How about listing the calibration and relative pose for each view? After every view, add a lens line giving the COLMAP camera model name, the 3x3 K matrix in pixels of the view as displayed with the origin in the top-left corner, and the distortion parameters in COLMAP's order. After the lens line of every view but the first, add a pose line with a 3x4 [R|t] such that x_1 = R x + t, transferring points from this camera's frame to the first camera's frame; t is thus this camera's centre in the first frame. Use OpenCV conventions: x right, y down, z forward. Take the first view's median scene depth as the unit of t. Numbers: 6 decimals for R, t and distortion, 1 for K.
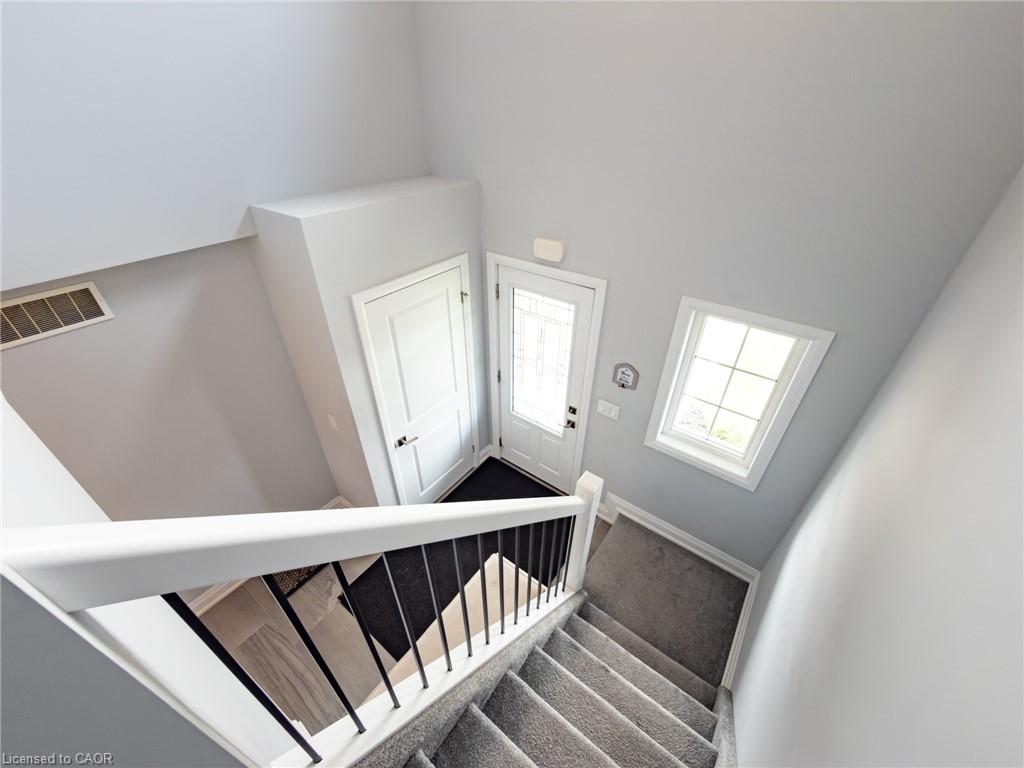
lens RADIAL K [[409.2, 0, 513.0], [0, 409.2, 383.1], [0, 0, 1]] dist [-0.000850, 0.000144]
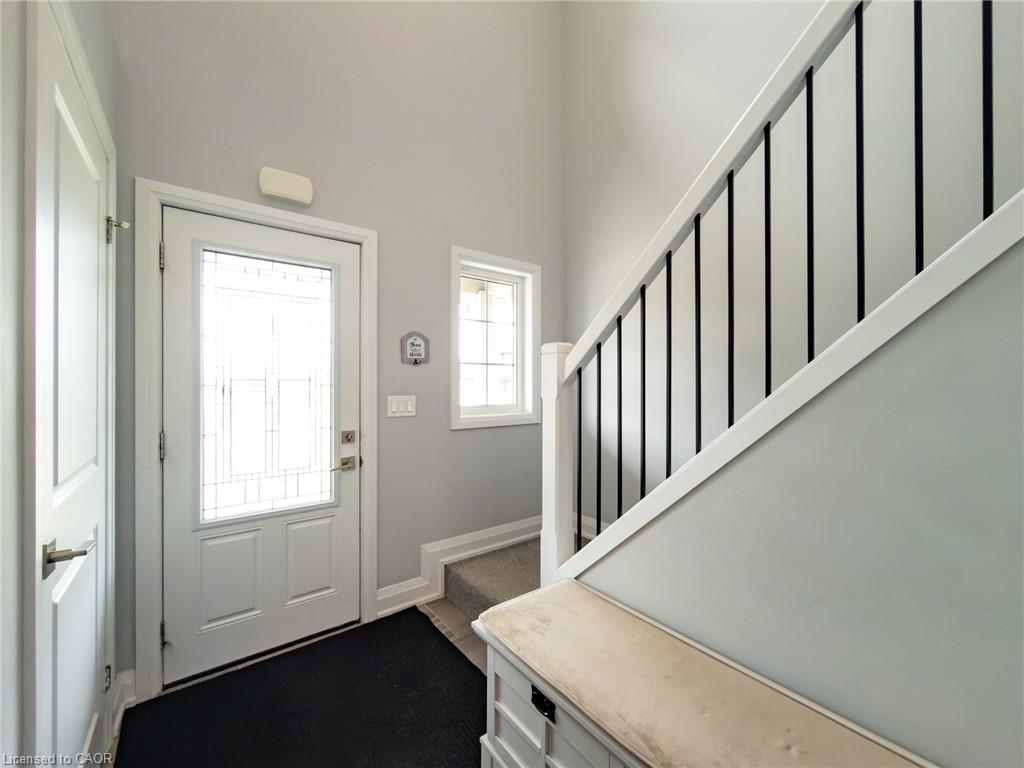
lens RADIAL K [[409.2, 0, 513.0], [0, 409.2, 383.1], [0, 0, 1]] dist [-0.000850, 0.000144]
pose [[0.260466, -0.004087, 0.965474, -0.486372], [0.551454, 0.821455, -0.145294, 0.273284], [-0.792499, 0.570259, 0.216215, 0.683715]]
